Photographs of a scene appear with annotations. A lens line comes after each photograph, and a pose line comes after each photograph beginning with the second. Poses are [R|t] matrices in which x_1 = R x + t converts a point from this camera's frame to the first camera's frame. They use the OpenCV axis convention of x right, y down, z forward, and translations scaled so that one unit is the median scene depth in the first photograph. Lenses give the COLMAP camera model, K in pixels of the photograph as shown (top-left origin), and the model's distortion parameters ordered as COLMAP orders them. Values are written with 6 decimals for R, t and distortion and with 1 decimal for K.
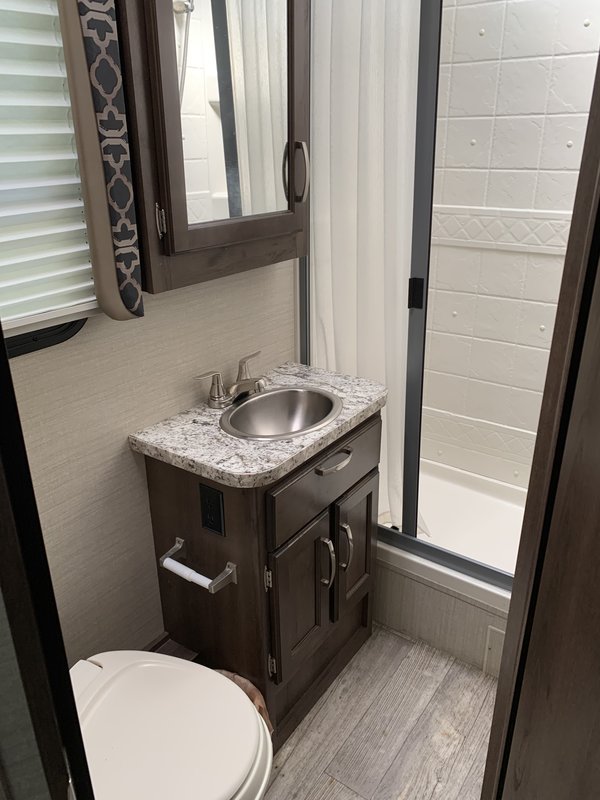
lens RADIAL K [[624.3, 0, 300.0], [0, 624.3, 400.0], [0, 0, 1]] dist [0.046277, -0.045763]
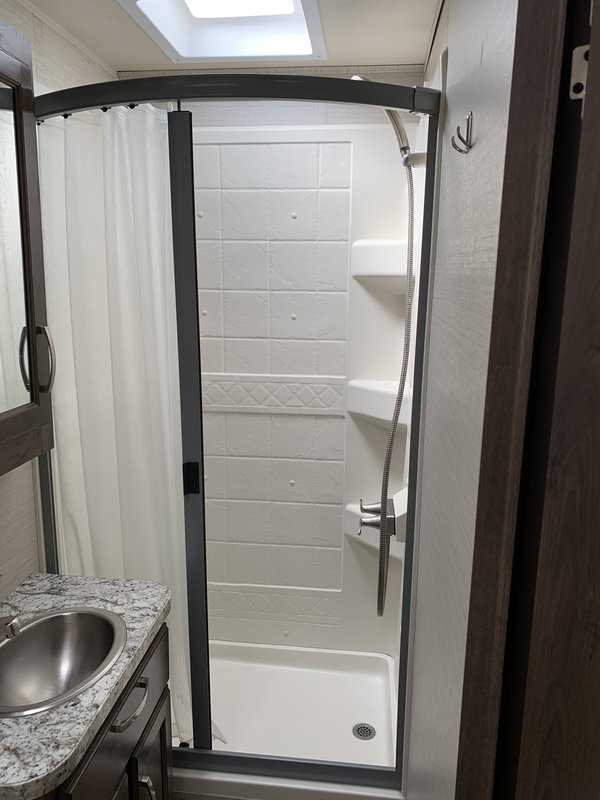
lens RADIAL K [[624.3, 0, 300.0], [0, 624.3, 400.0], [0, 0, 1]] dist [0.046277, -0.045763]
pose [[0.874618, -0.078330, 0.478444, -0.094195], [0.171638, 0.972975, -0.154468, -0.102575], [-0.453414, 0.217219, 0.864425, 0.101407]]
